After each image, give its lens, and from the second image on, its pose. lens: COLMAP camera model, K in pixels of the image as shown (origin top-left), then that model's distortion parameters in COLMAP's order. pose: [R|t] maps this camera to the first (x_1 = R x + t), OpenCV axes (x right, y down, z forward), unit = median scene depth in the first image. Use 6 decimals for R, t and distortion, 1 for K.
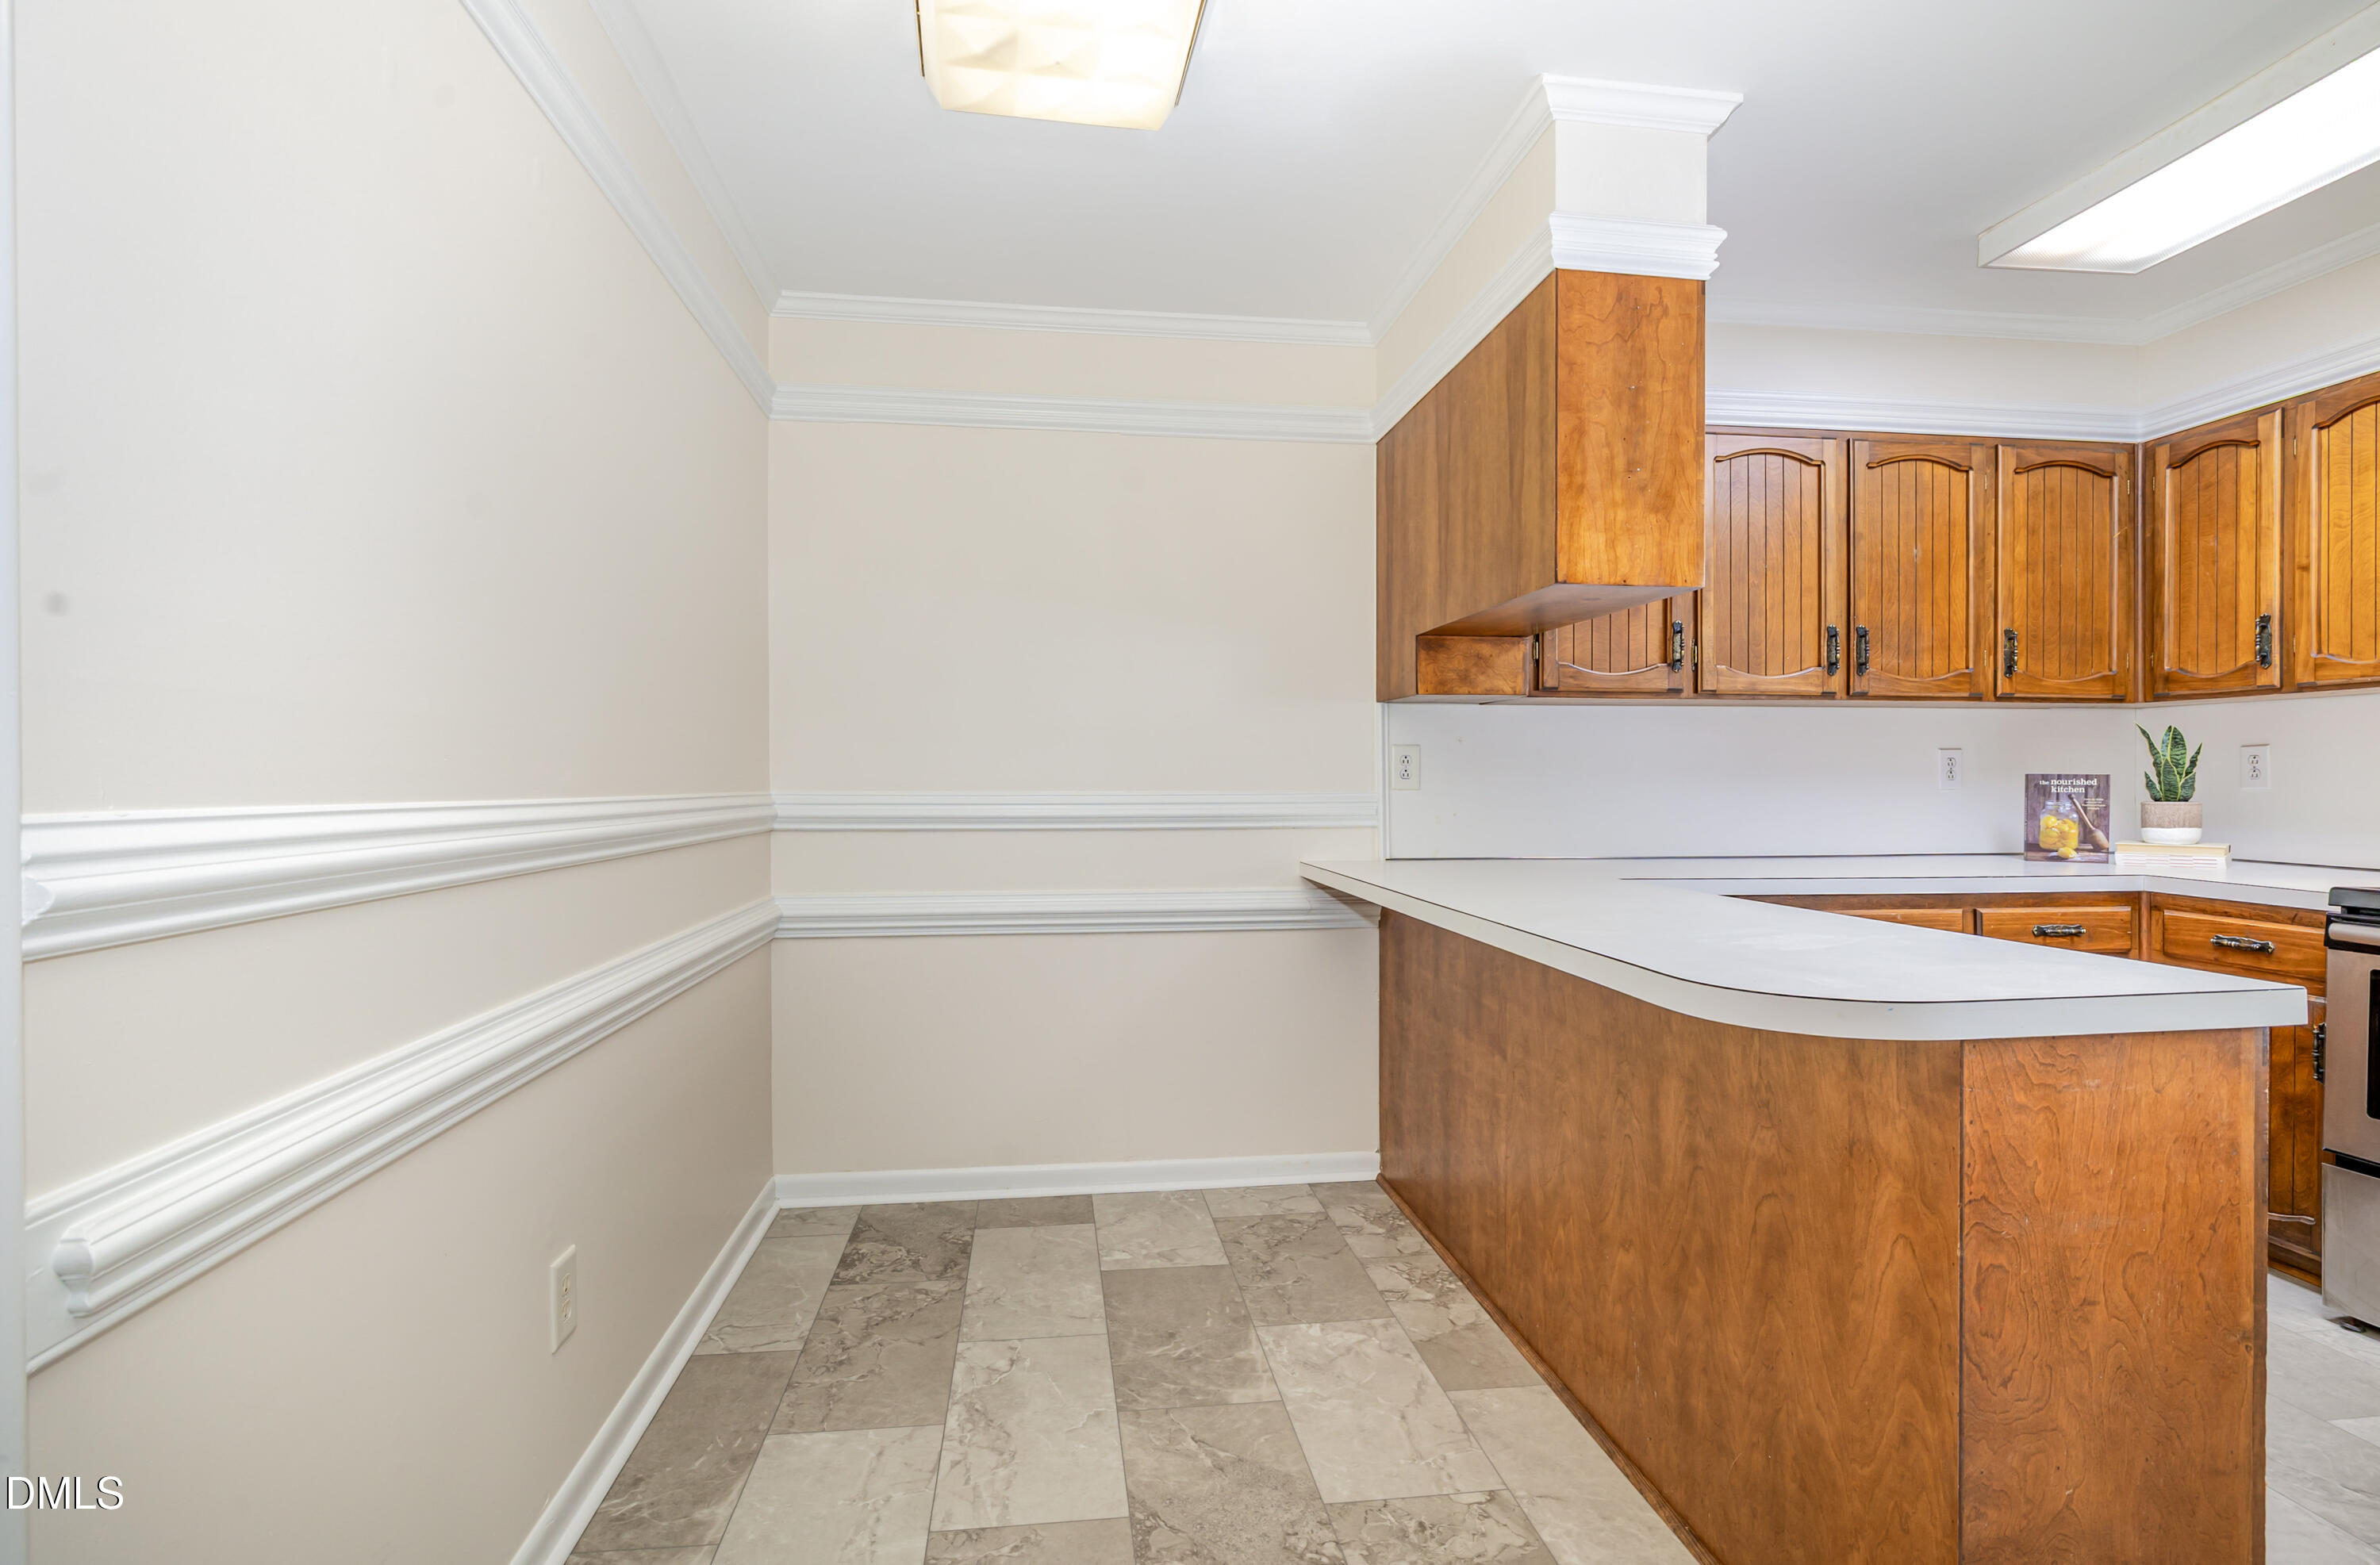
lens RADIAL K [[1187.7, 0, 1180.0], [0, 1187.7, 795.4], [0, 0, 1]] dist [-0.018224, -0.000102]
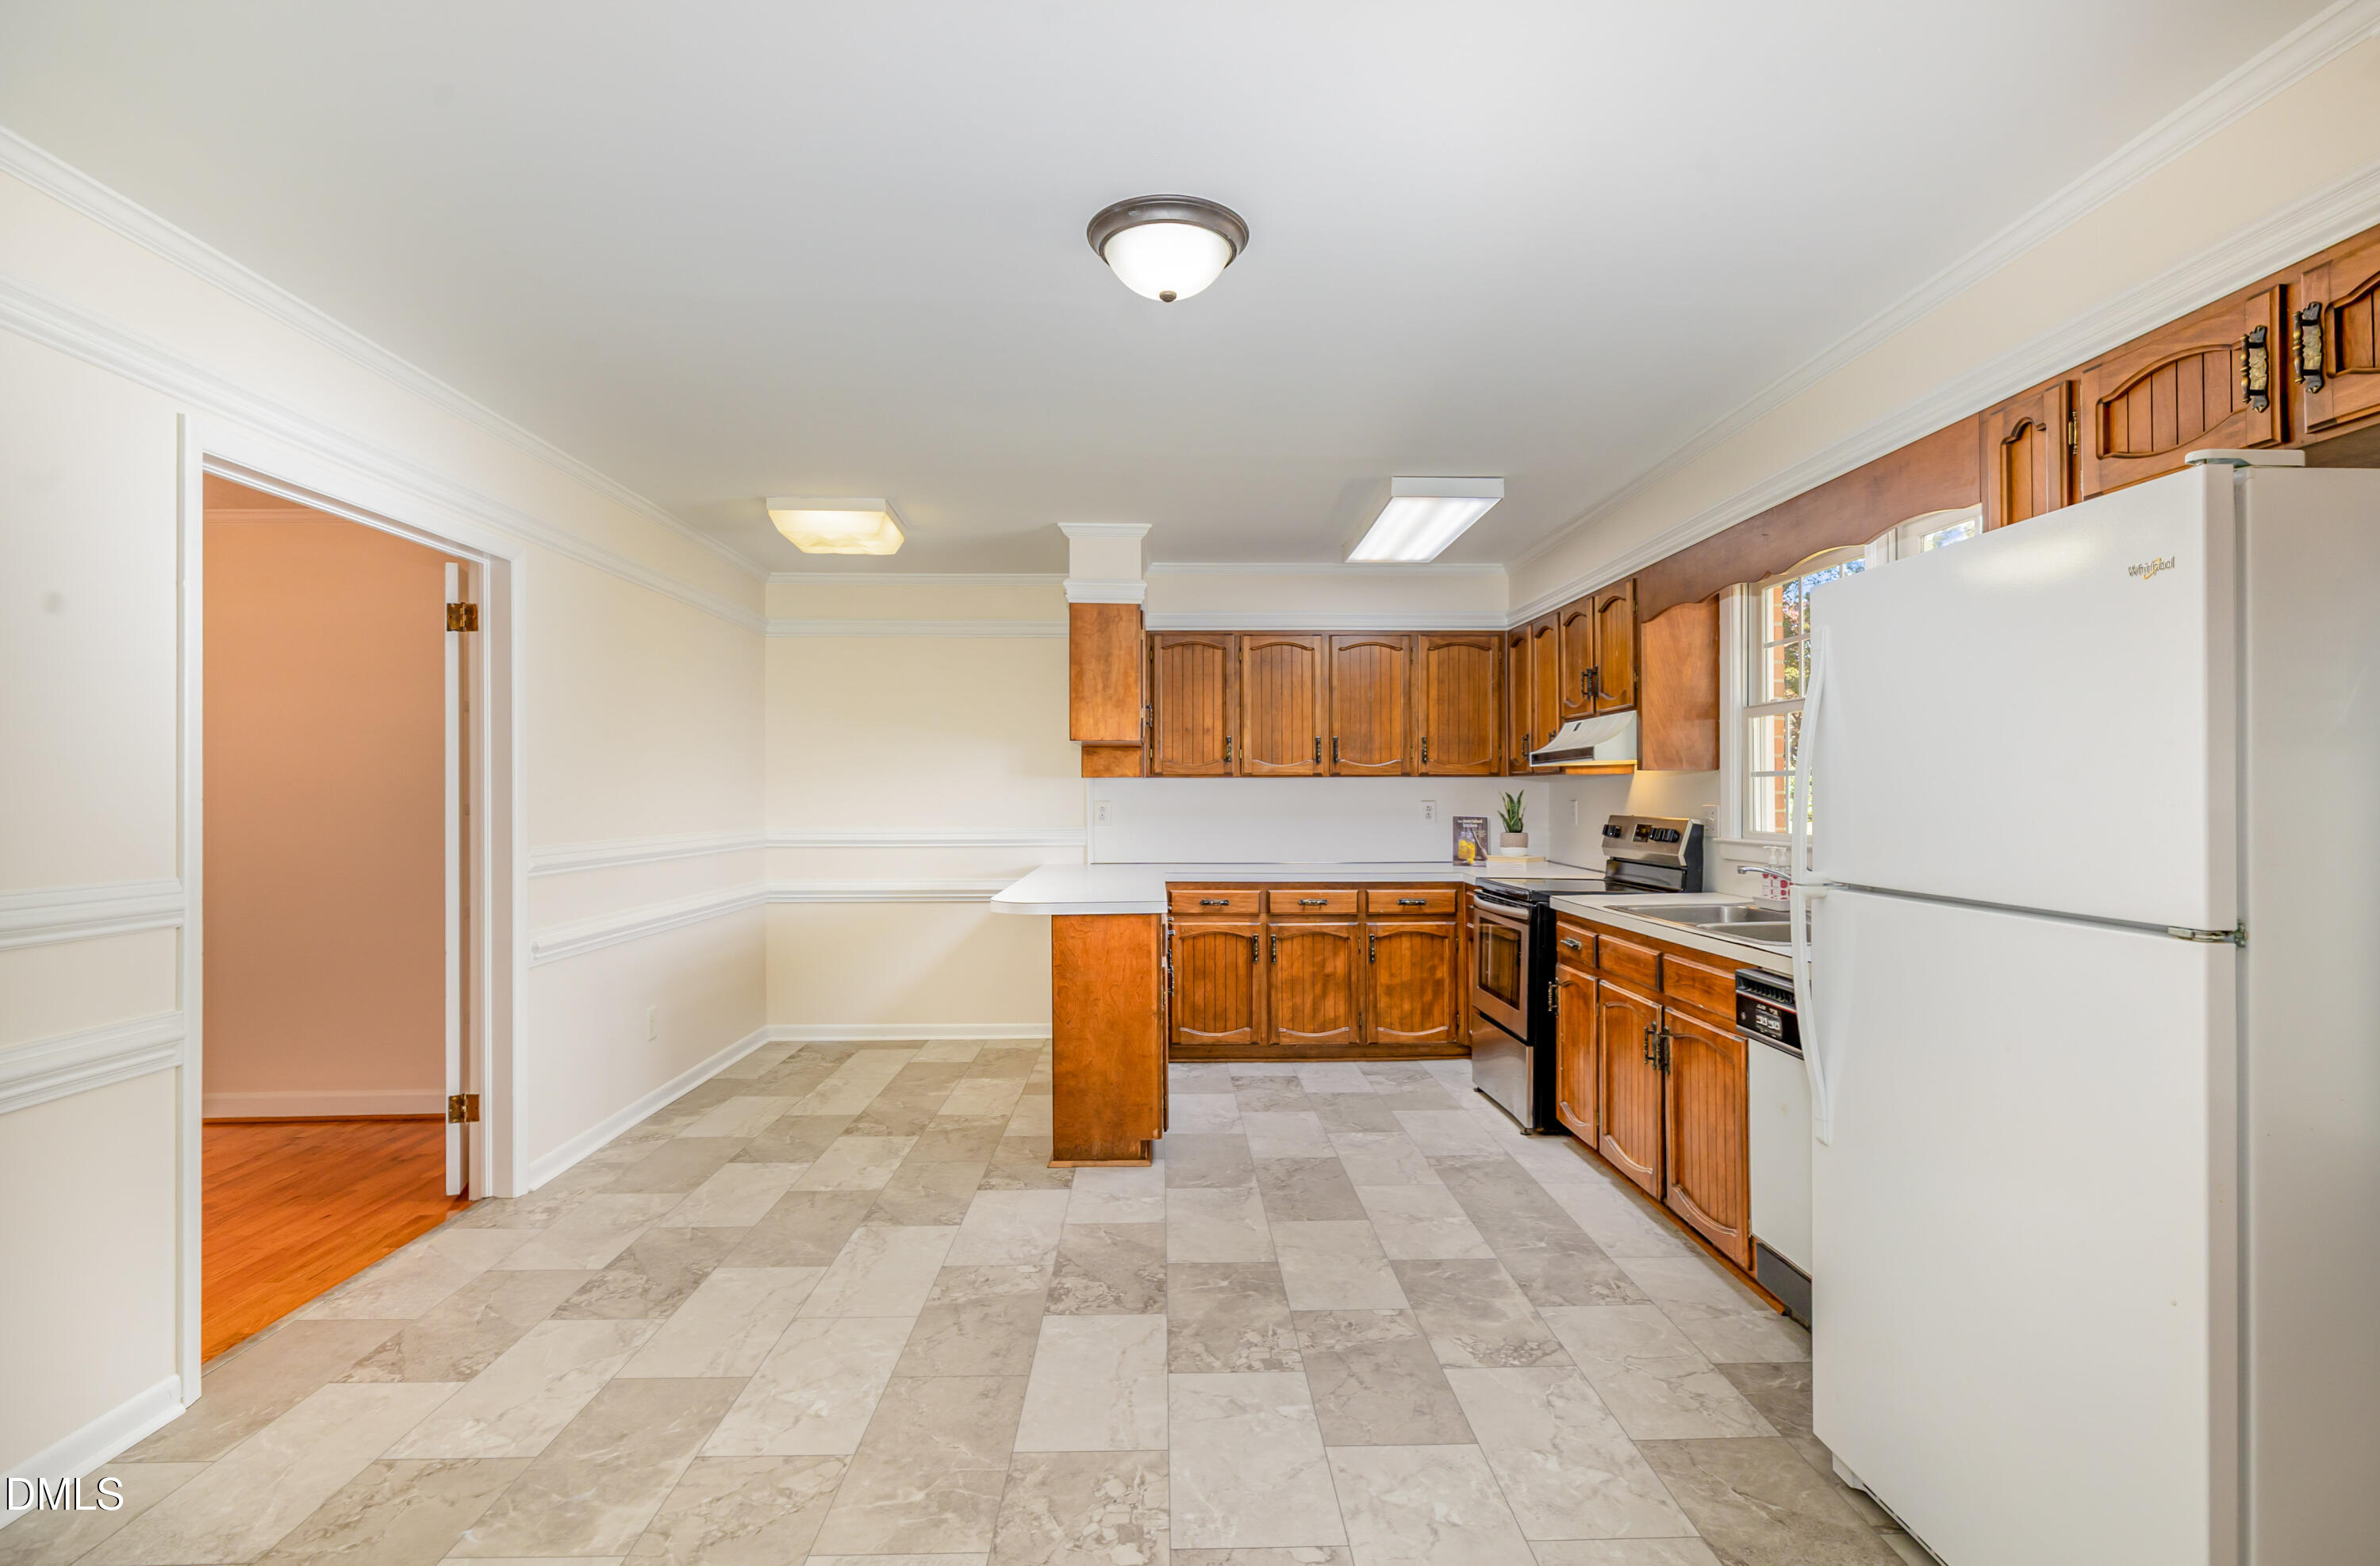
lens RADIAL K [[1187.7, 0, 1177.1], [0, 1187.7, 791.3], [0, 0, 1]] dist [-0.018224, -0.000102]
pose [[0.995065, -0.003505, -0.099165, 0.514085], [0.002139, 0.999901, -0.013872, -0.034113], [0.099203, 0.013591, 0.994974, -0.860071]]
